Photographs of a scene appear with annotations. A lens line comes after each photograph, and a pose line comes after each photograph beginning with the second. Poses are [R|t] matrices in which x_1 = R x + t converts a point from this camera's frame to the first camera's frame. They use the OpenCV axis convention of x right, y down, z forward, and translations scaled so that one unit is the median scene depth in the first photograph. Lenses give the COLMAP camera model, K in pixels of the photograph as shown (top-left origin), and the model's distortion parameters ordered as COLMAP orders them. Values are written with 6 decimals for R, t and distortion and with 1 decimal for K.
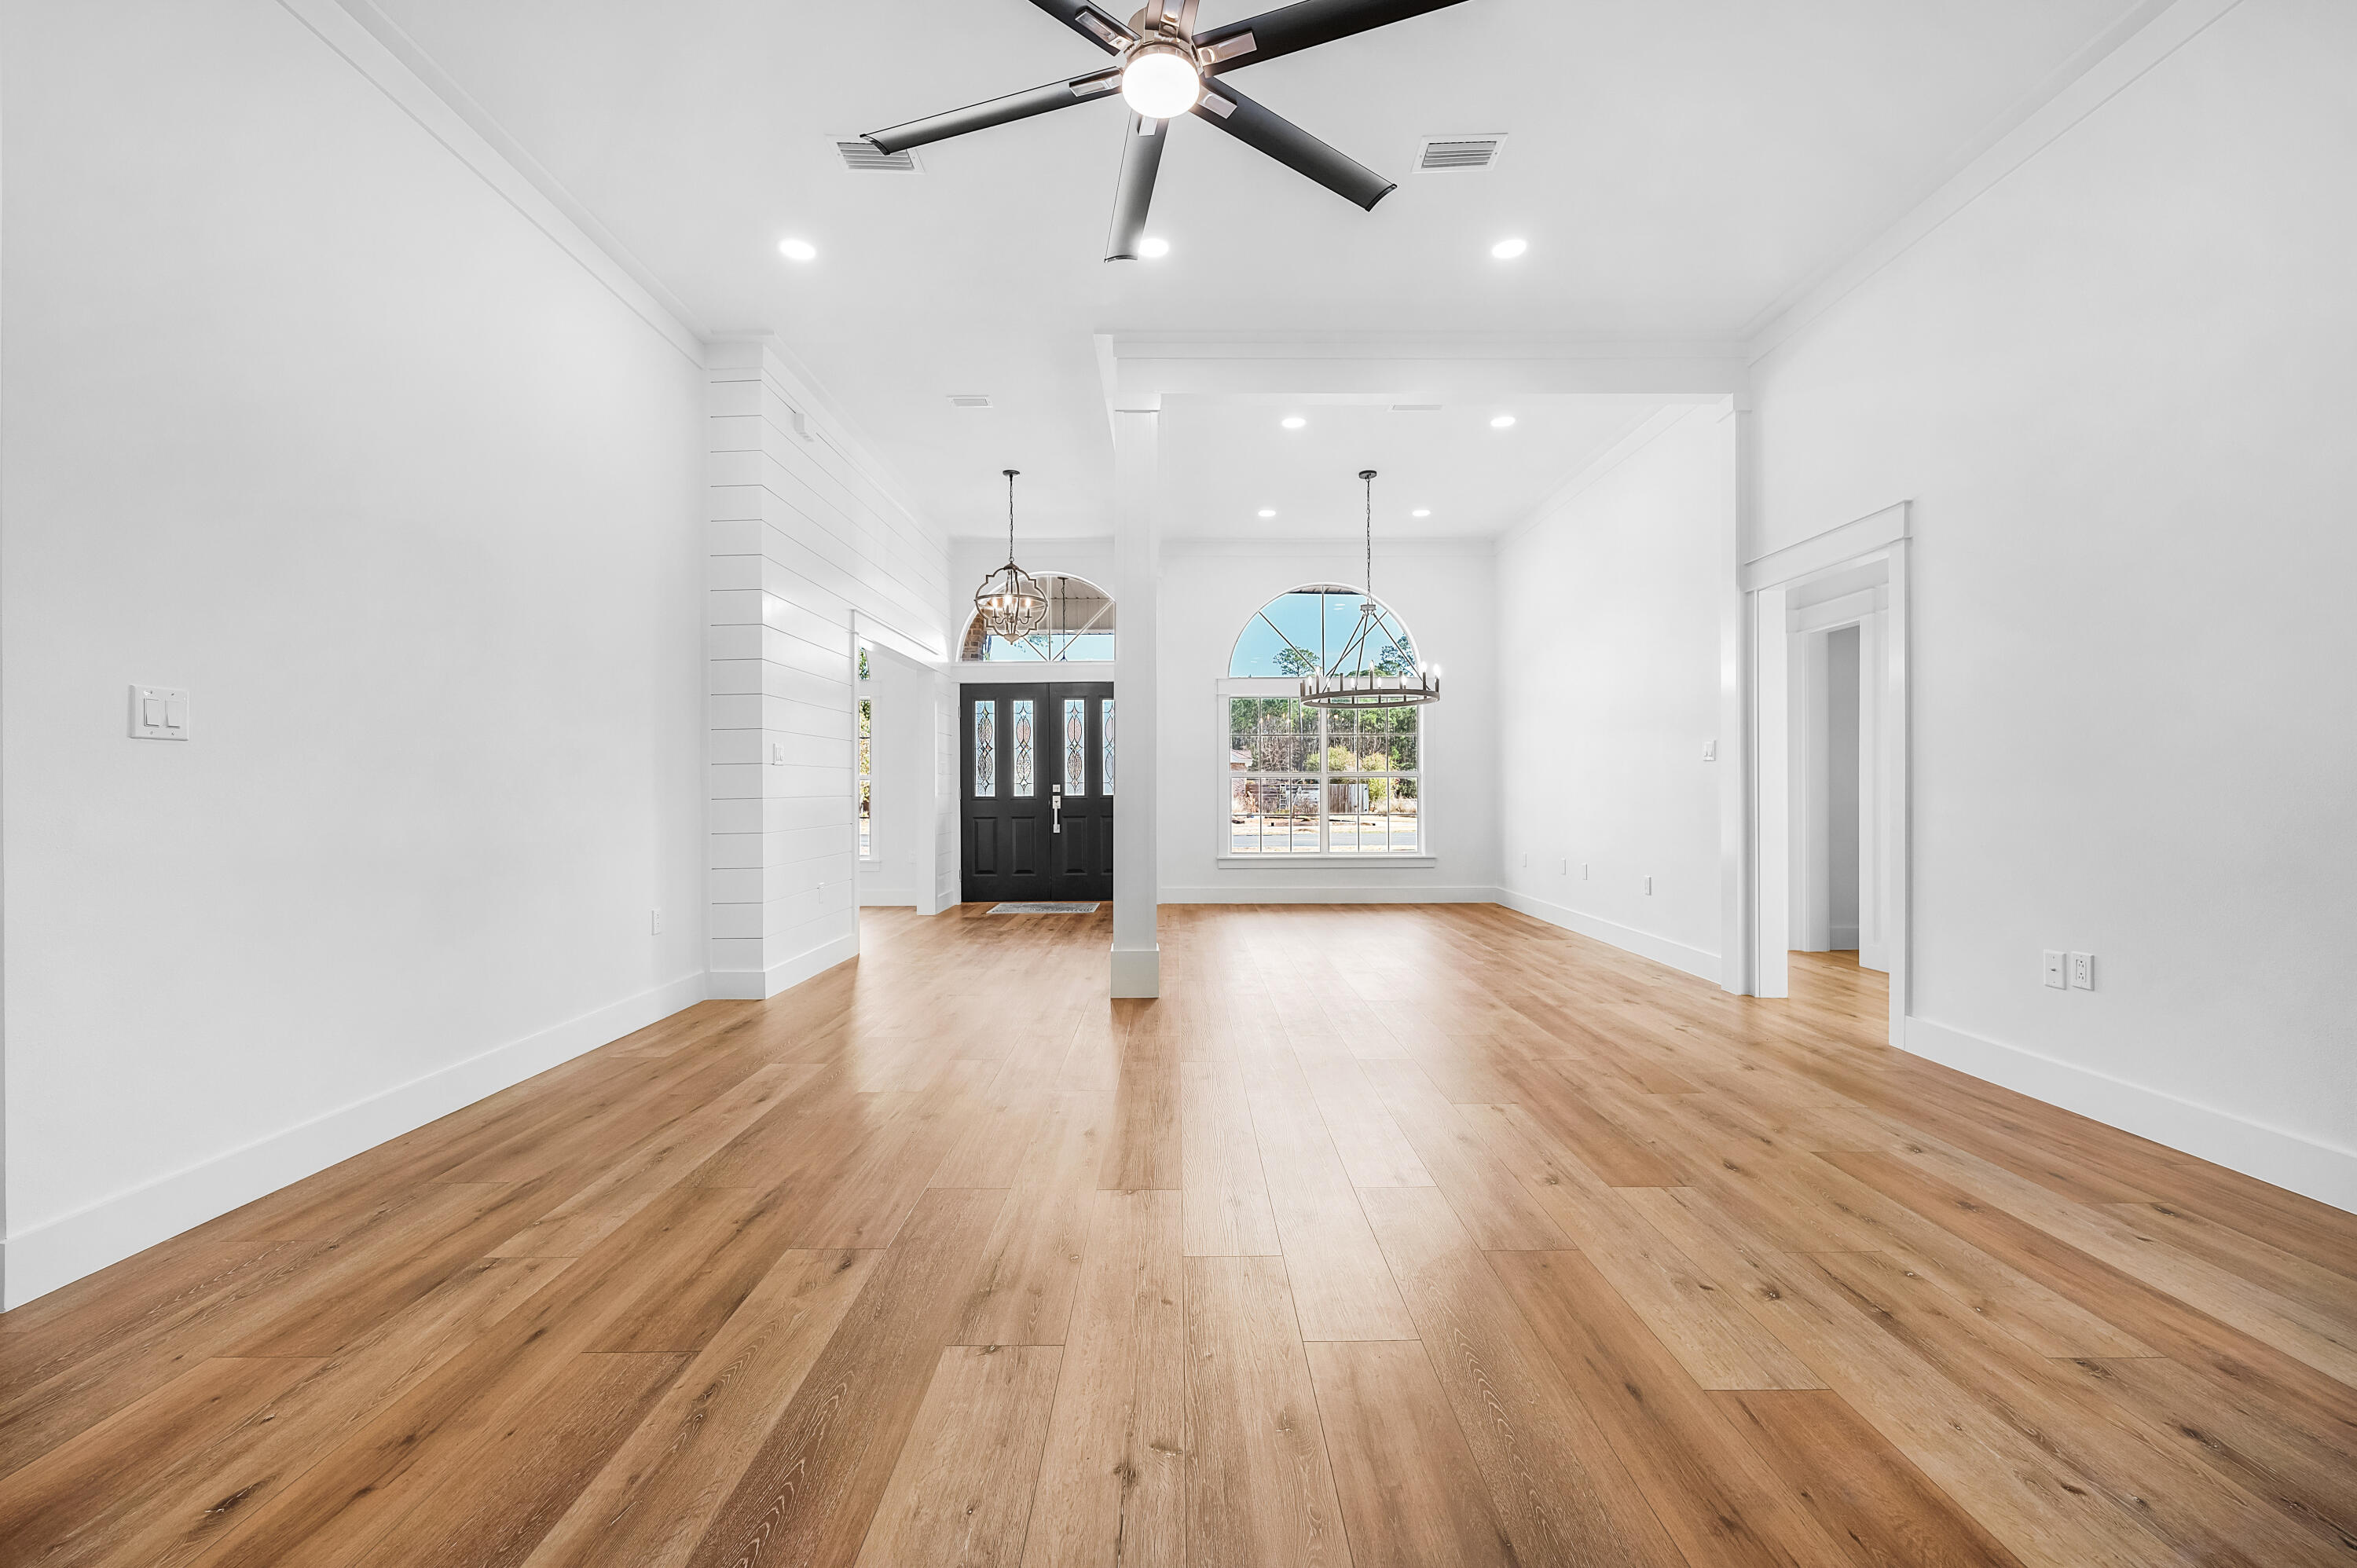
lens RADIAL K [[953.4, 0, 1191.3], [0, 953.4, 778.5], [0, 0, 1]] dist [0.001283, -0.001050]
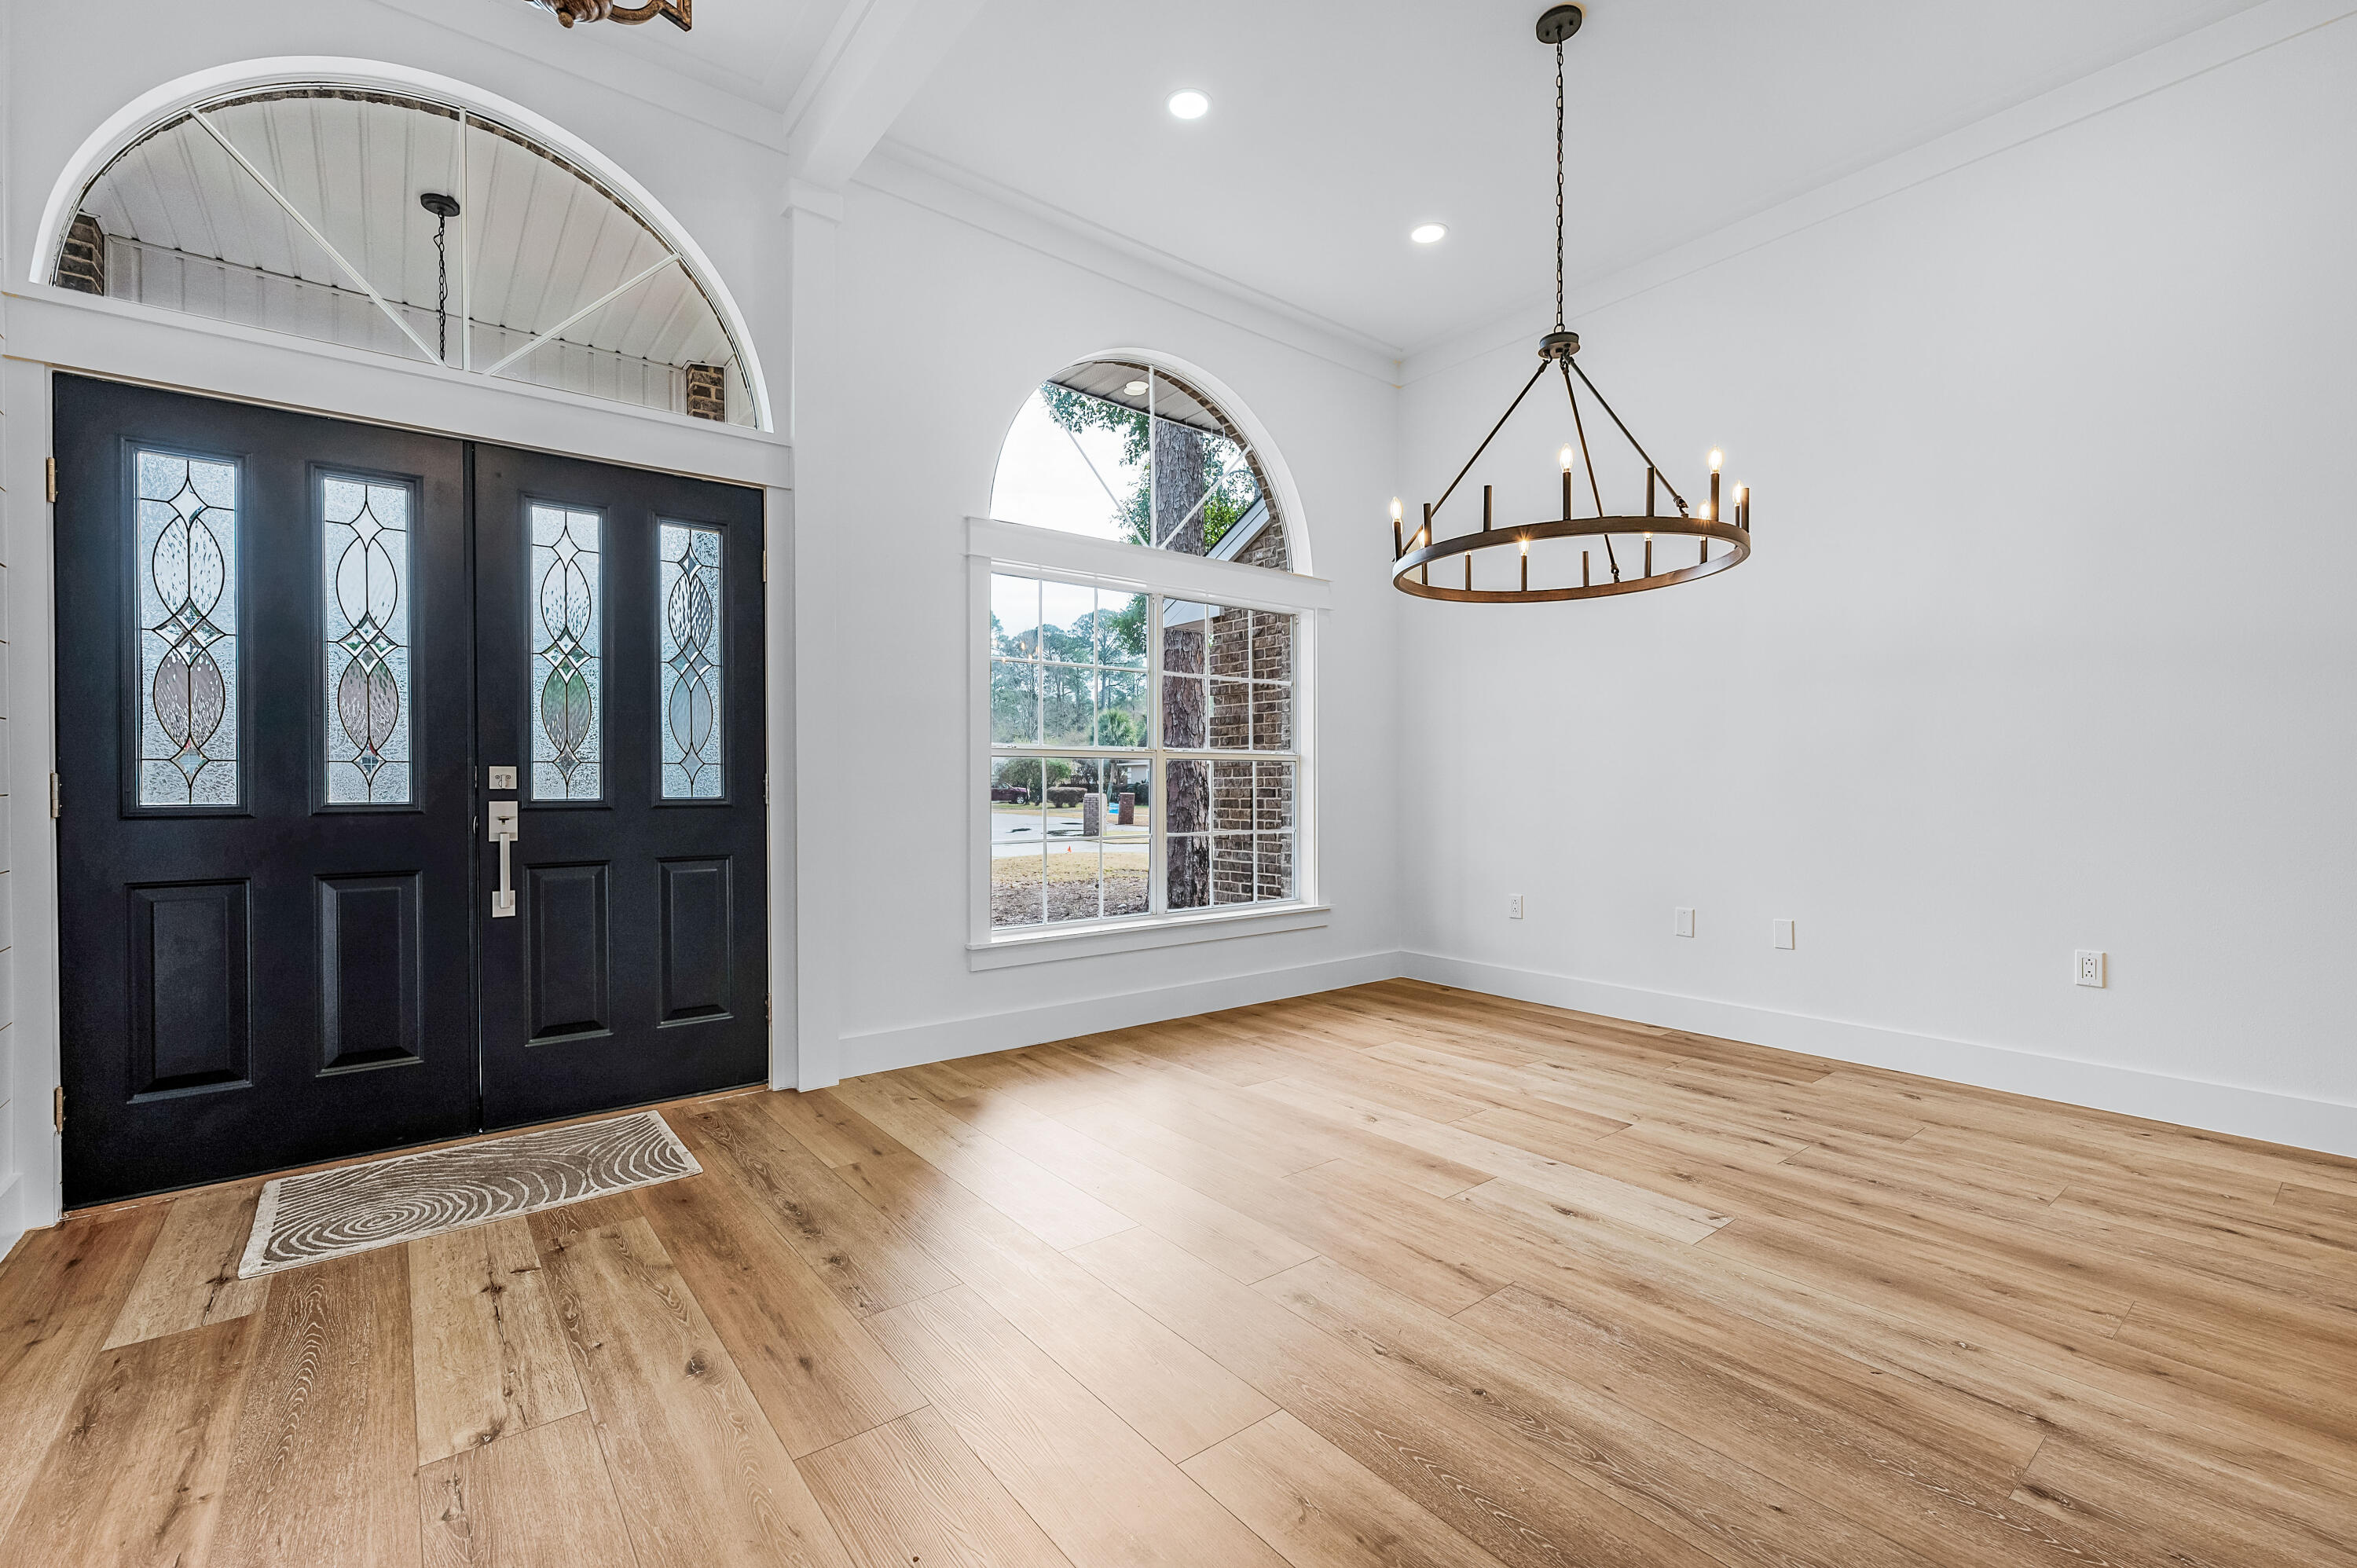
lens RADIAL K [[966.9, 0, 1186.0], [0, 966.9, 790.8], [0, 0, 1]] dist [-0.003812, 0.000373]
pose [[0.794770, -0.001244, 0.606909, -0.345528], [-0.006119, 0.999931, 0.010062, 0.022542], [-0.606879, -0.011711, 0.794708, 1.336545]]
